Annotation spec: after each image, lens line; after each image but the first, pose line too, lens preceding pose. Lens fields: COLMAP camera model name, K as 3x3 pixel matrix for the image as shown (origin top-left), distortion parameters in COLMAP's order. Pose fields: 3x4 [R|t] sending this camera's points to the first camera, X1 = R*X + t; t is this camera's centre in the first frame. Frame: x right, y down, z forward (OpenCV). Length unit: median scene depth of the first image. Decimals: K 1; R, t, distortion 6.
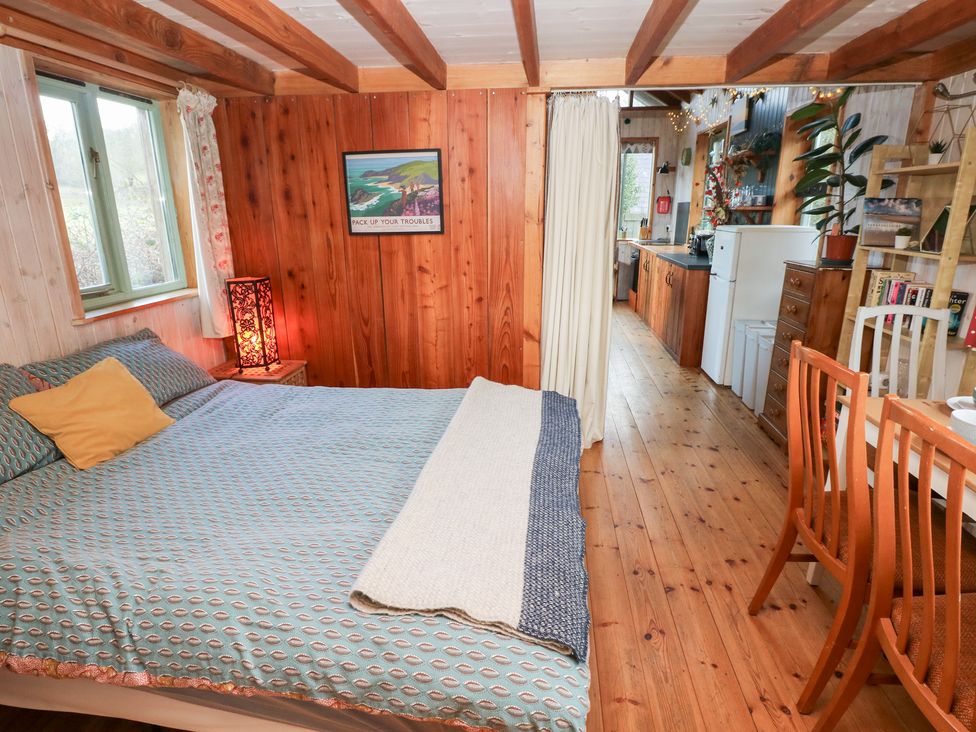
lens RADIAL K [[545.6, 0, 492.3], [0, 545.6, 366.4], [0, 0, 1]] dist [-0.003914, -0.010981]
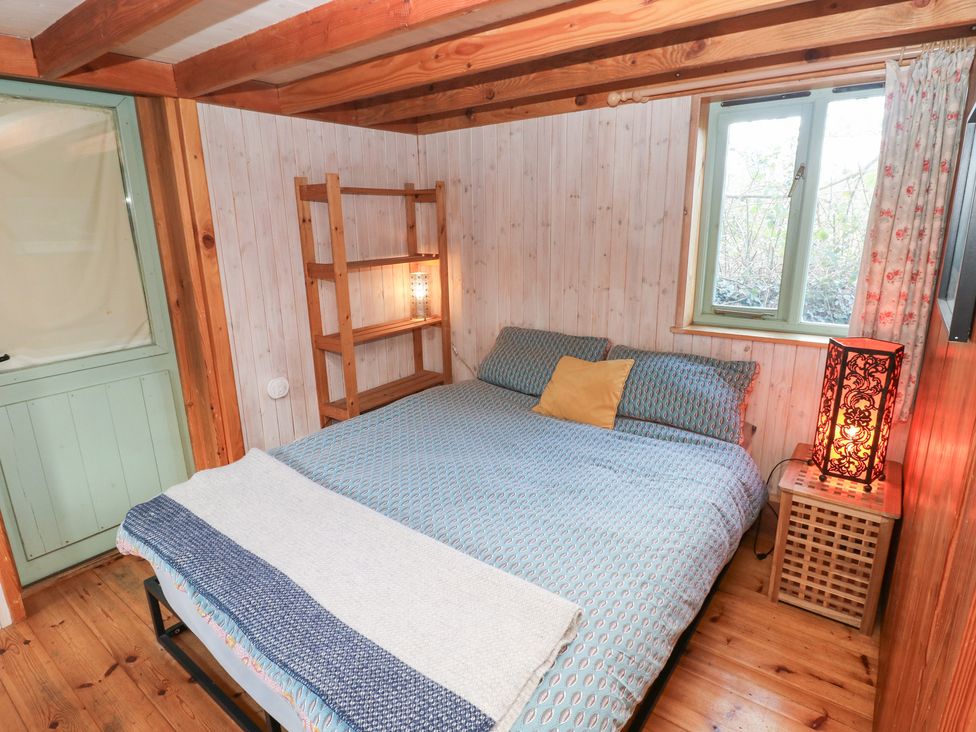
lens RADIAL K [[545.6, 0, 485.9], [0, 545.6, 364.4], [0, 0, 1]] dist [-0.003914, -0.010981]
pose [[-0.535559, 0.226994, -0.813419, 0.310721], [-0.212615, 0.895929, 0.390007, -0.296063], [0.817295, 0.381817, -0.431560, 0.935034]]
